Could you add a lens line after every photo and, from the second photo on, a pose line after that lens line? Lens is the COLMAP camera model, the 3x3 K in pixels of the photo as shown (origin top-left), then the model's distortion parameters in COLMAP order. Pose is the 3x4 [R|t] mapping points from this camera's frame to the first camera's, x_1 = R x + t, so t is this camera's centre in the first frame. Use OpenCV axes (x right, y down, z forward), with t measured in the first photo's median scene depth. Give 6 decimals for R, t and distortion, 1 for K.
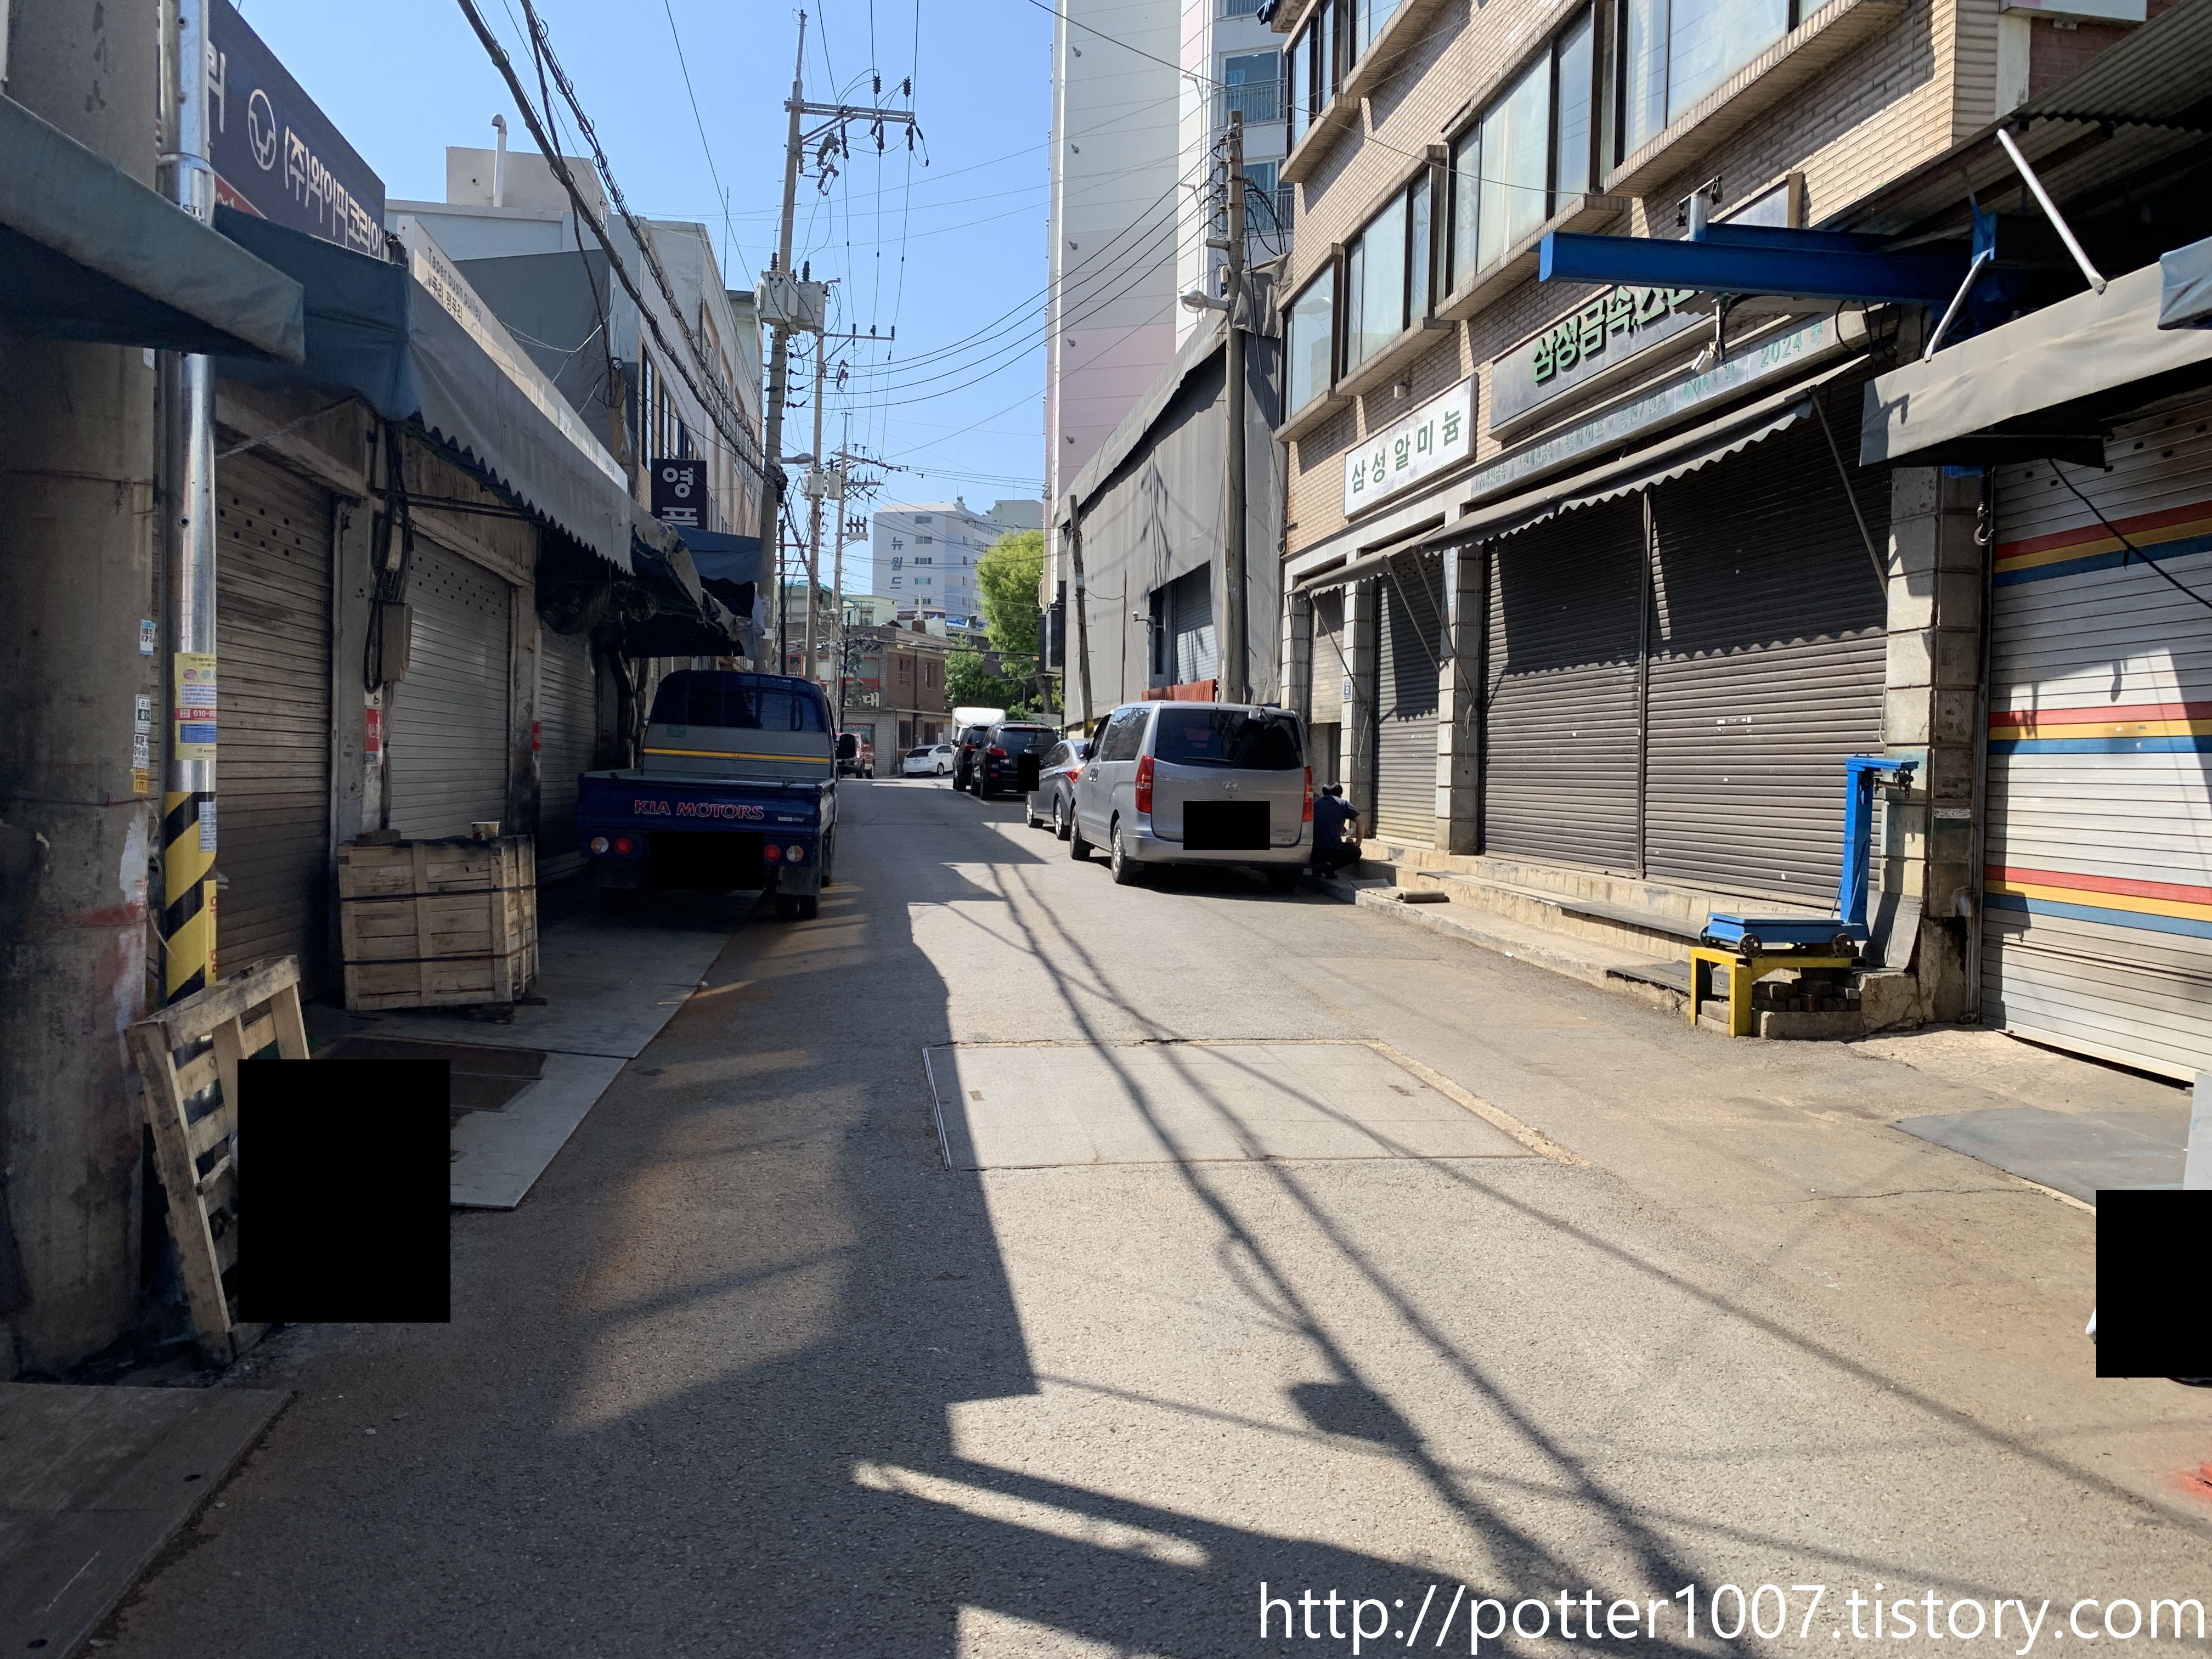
lens RADIAL K [[1689.4, 0, 1105.7], [0, 1689.4, 784.2], [0, 0, 1]] dist [-0.000587, 0.000091]
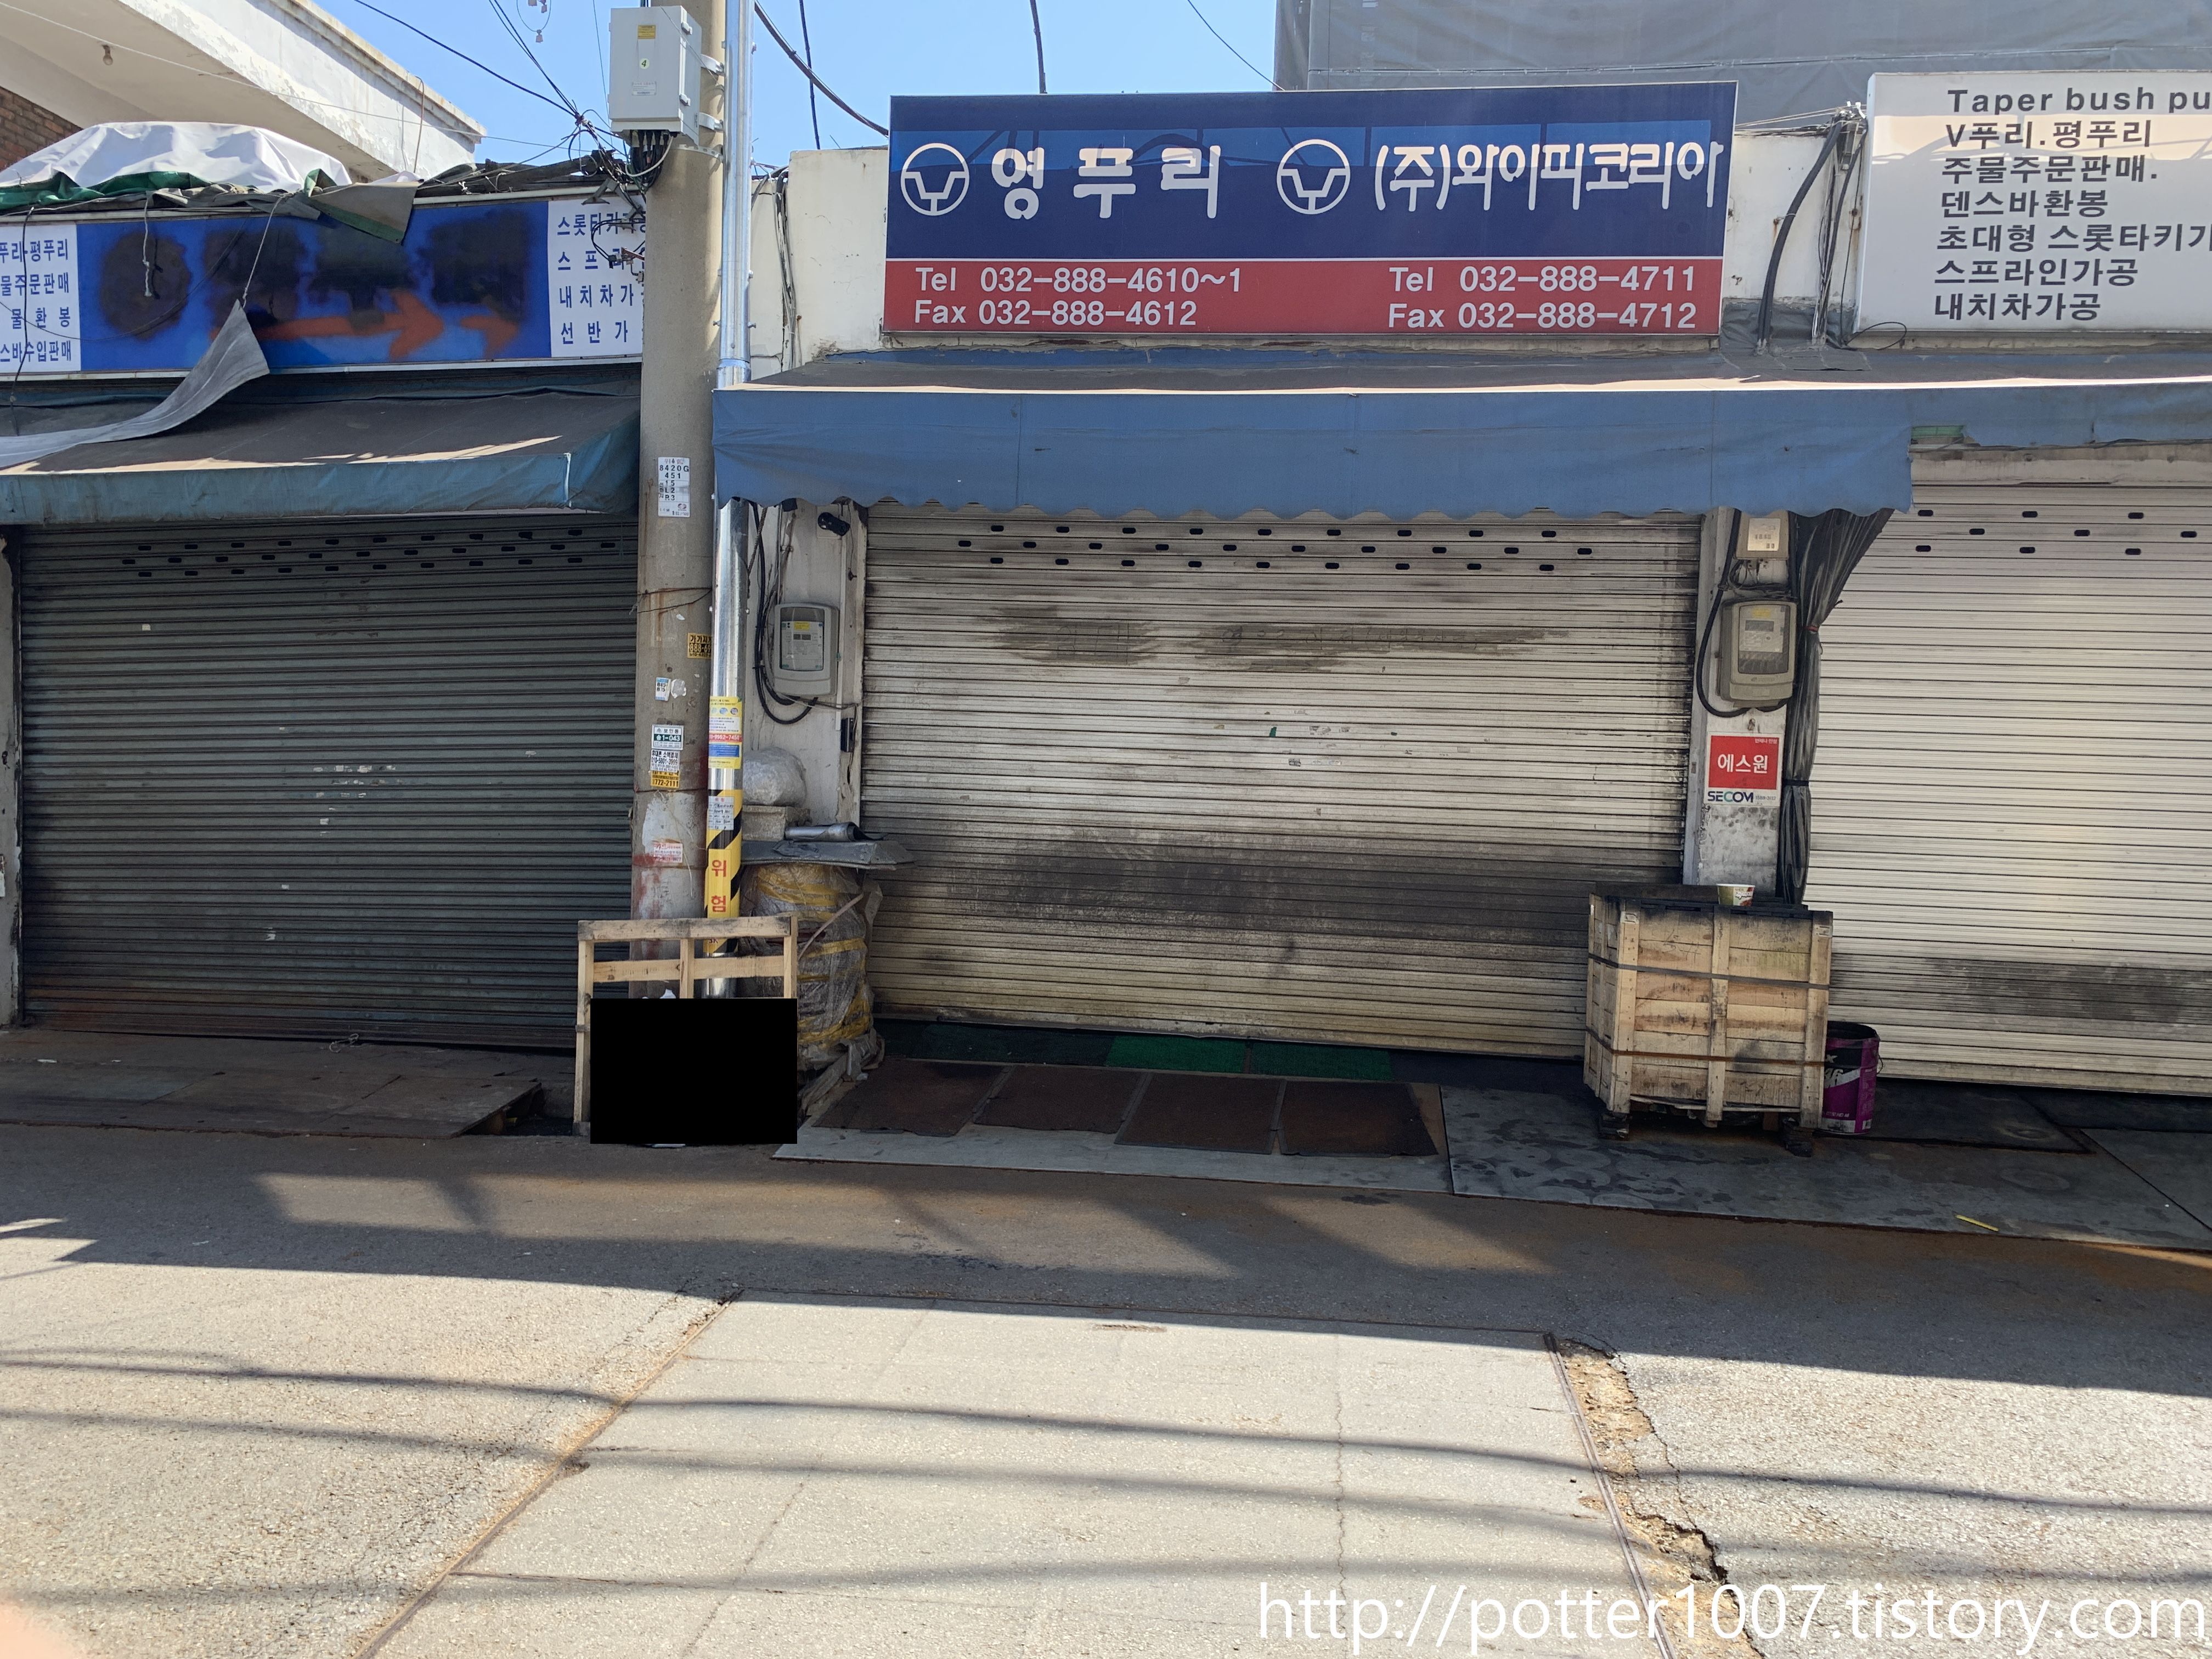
lens RADIAL K [[1656.8, 0, 1106.0], [0, 1656.8, 829.5], [0, 0, 1]] dist [-0.000572, -0.003069]
pose [[-0.263604, 0.040193, -0.963793, 0.776397], [-0.045619, 0.997494, 0.054076, -0.054866], [0.963552, 0.058222, -0.261110, 1.710195]]
